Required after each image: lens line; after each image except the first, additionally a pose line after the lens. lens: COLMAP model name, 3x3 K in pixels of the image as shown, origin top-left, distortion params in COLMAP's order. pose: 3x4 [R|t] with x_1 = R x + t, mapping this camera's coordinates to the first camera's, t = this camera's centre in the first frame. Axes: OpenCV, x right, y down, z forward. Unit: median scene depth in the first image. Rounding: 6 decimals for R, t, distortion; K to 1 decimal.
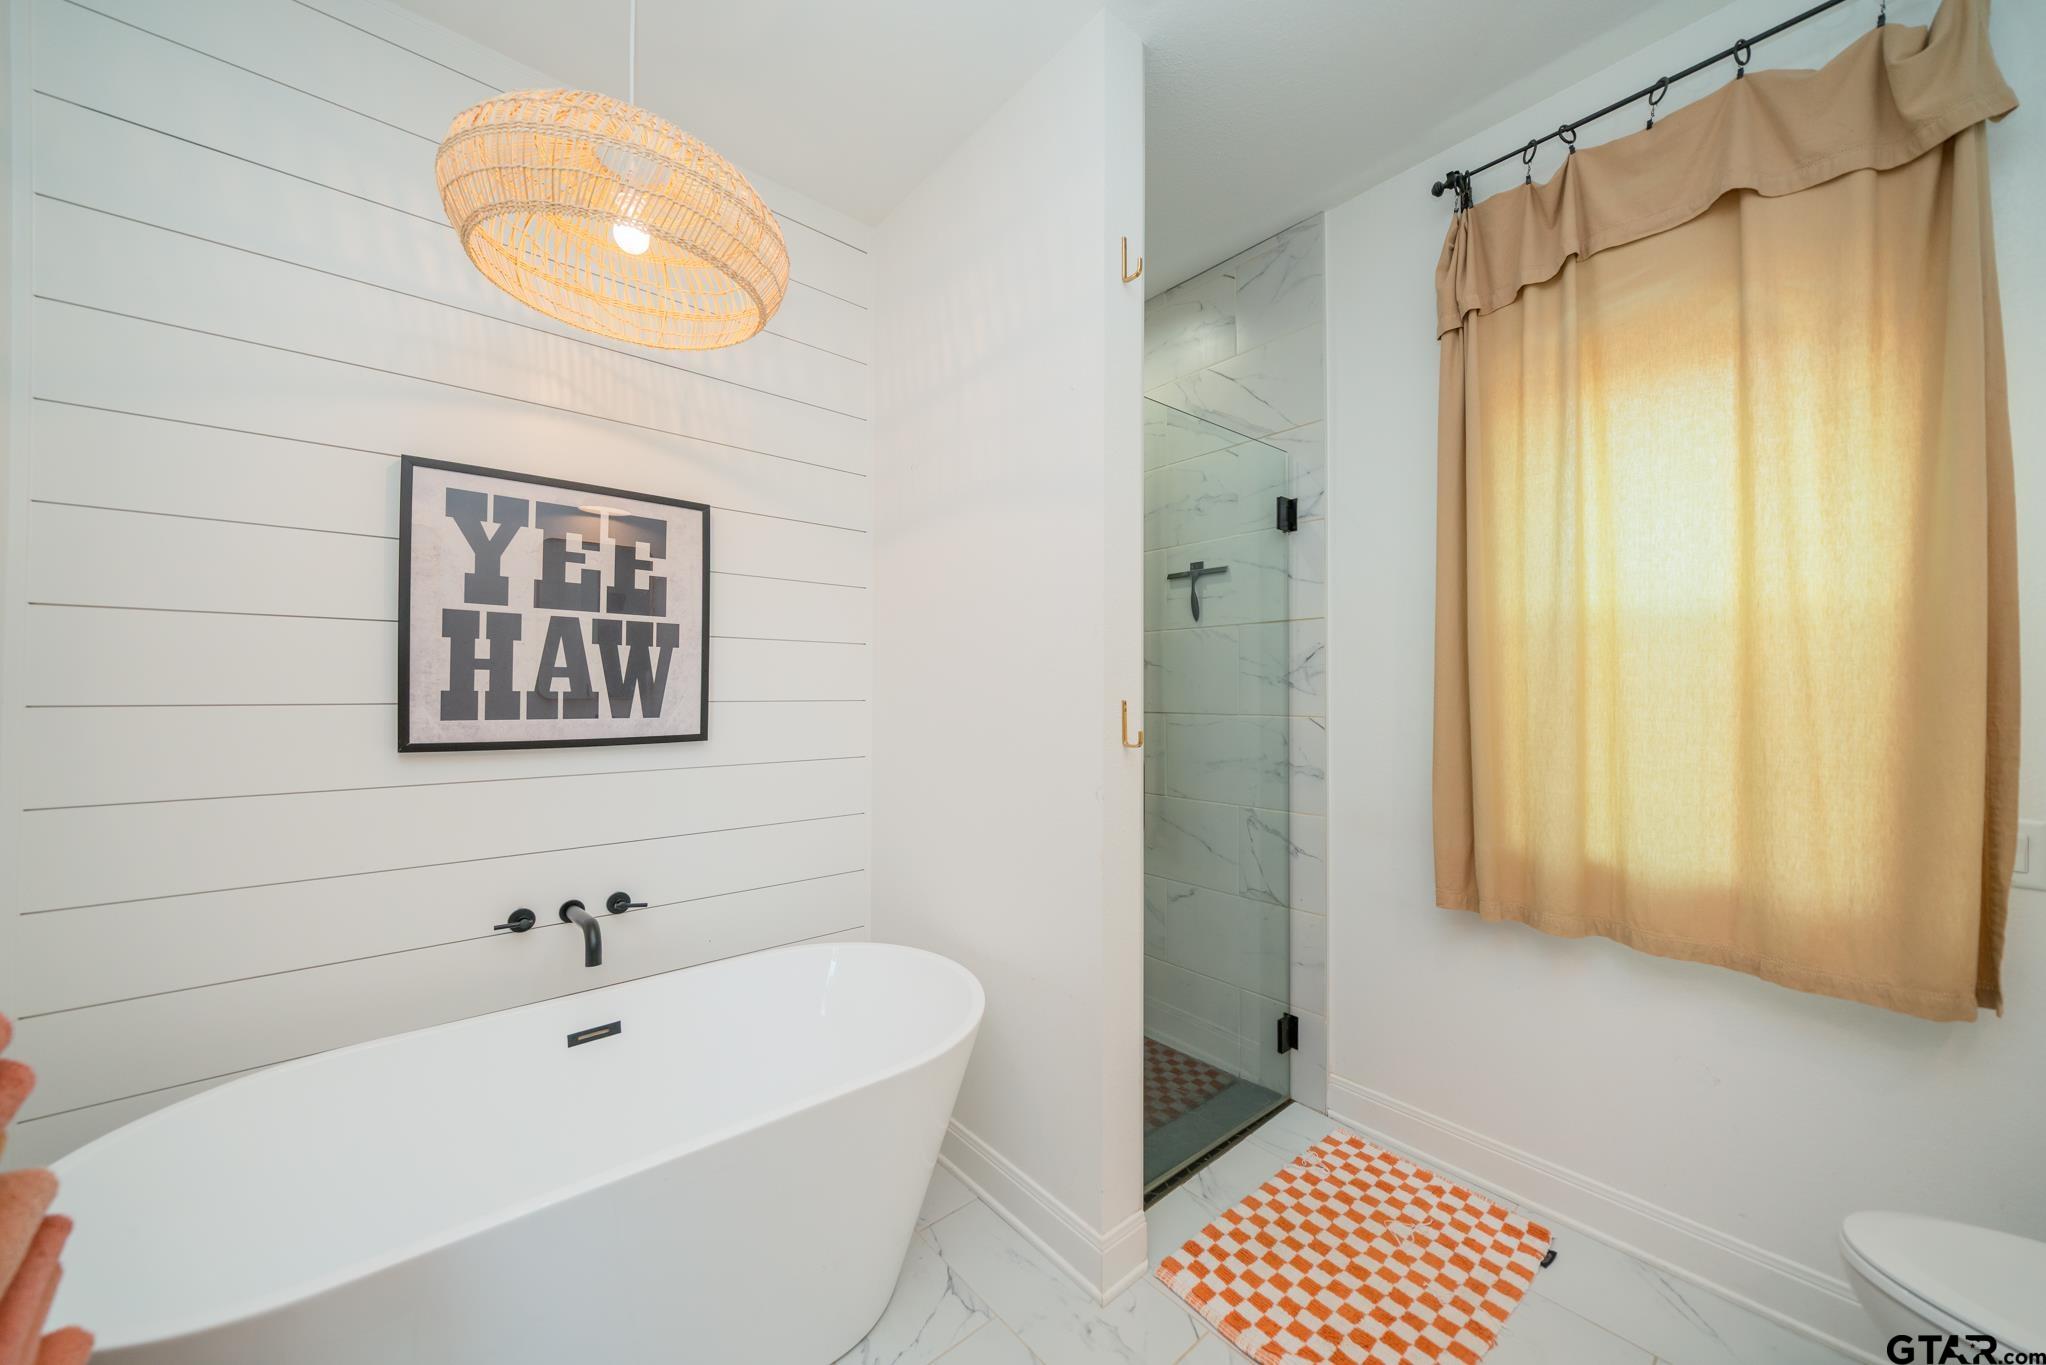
lens RADIAL K [[744.8, 0, 1012.9], [0, 744.8, 682.9], [0, 0, 1]] dist [-0.005333, -0.000226]
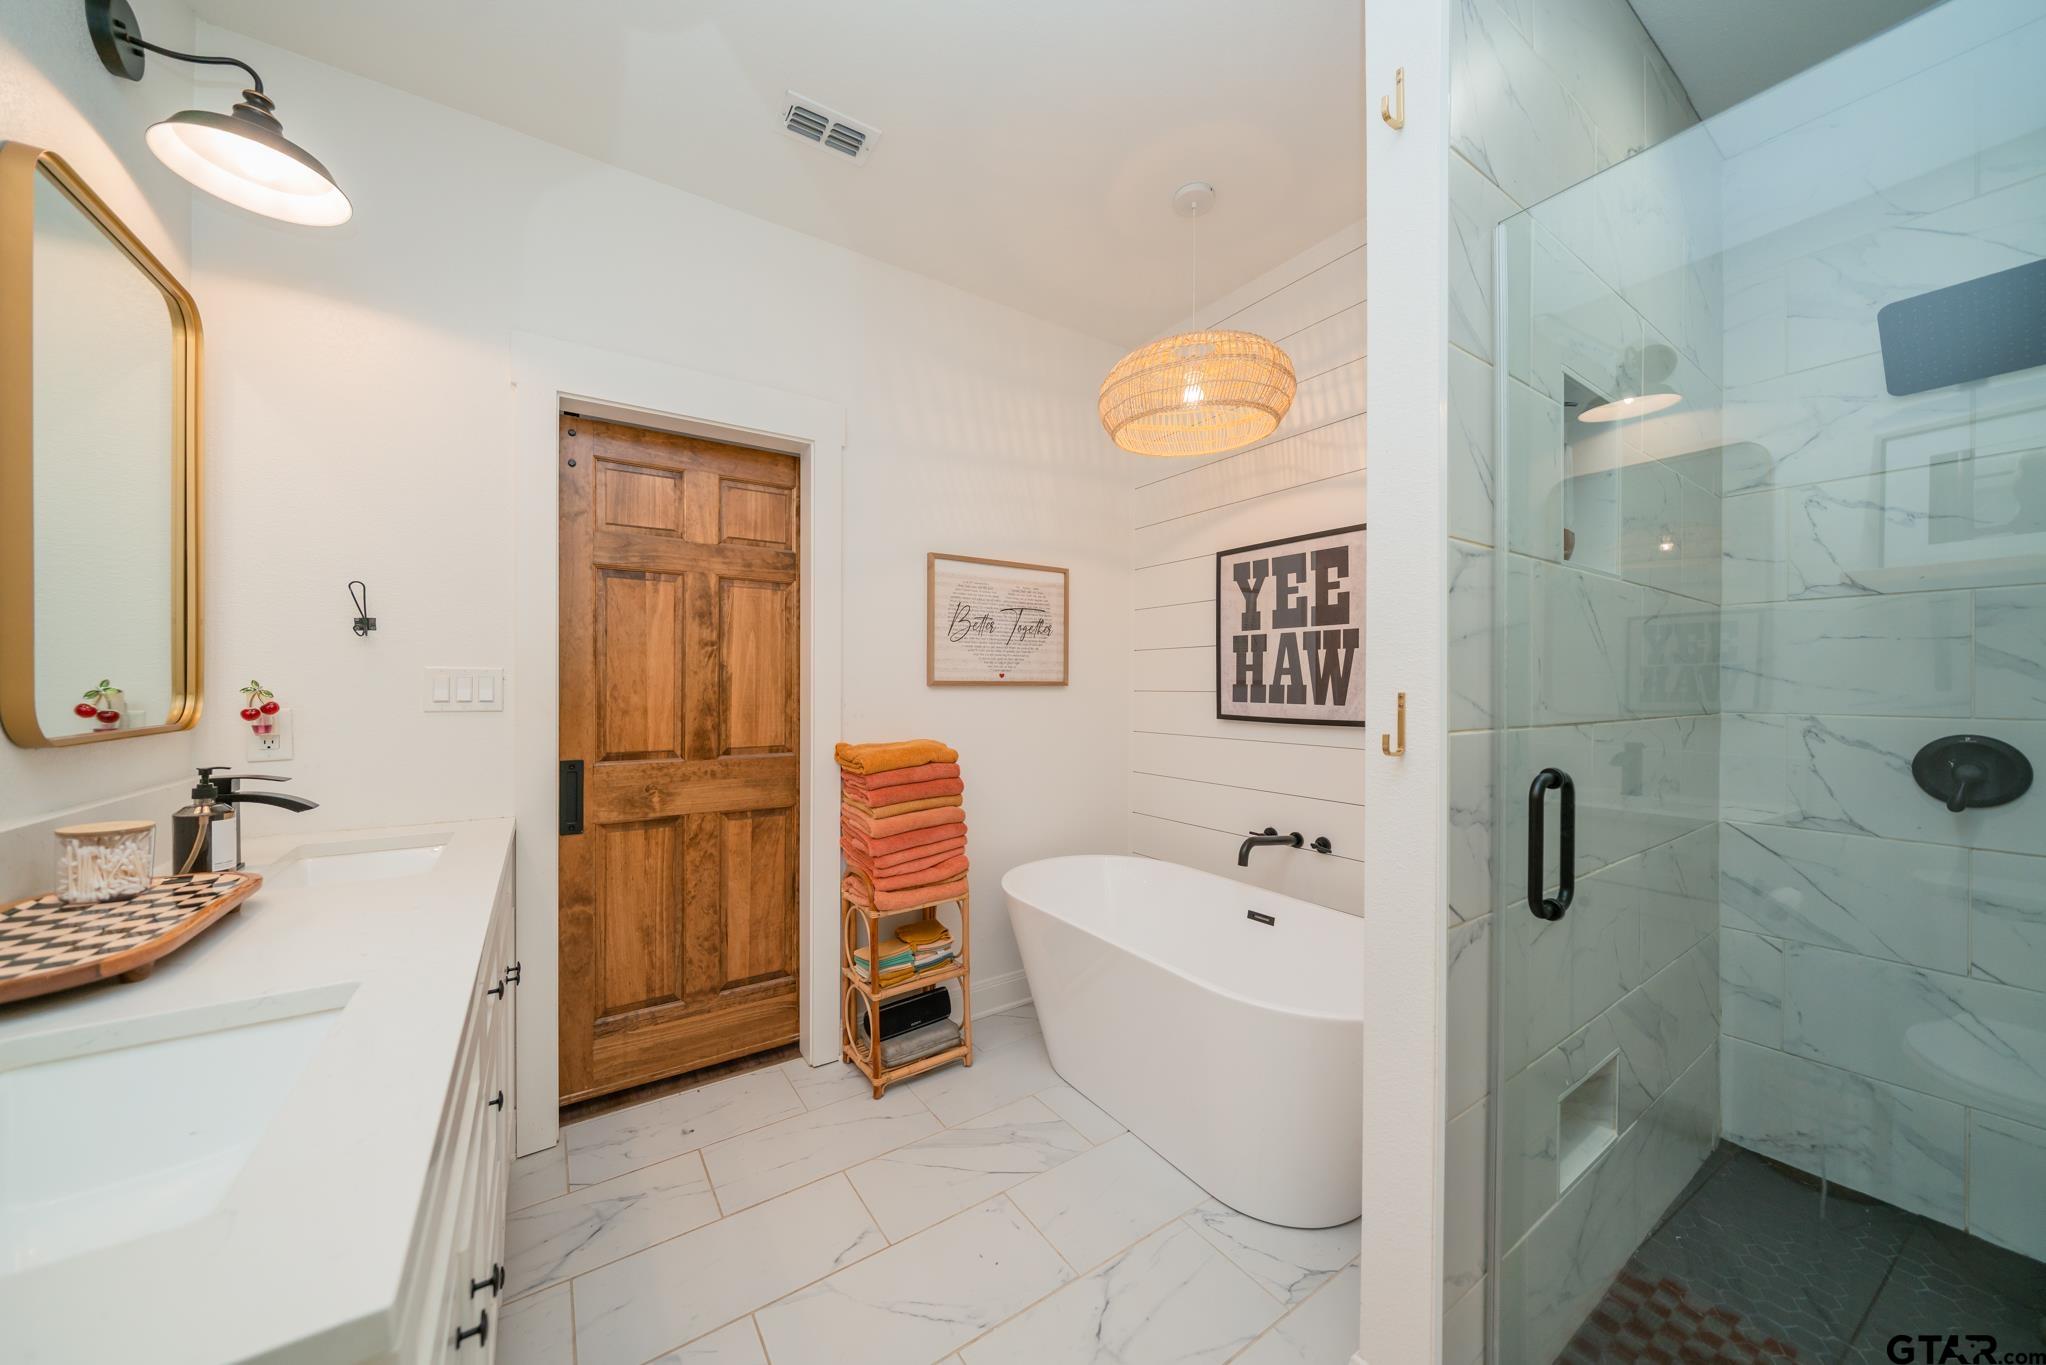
lens RADIAL K [[726.7, 0, 1021.8], [0, 726.7, 685.3], [0, 0, 1]] dist [-0.006787, -0.000299]
pose [[-0.133580, -0.003067, -0.991033, 0.860840], [0.006432, 0.999971, -0.003962, 0.015101], [0.991017, -0.006904, -0.133556, 0.678413]]
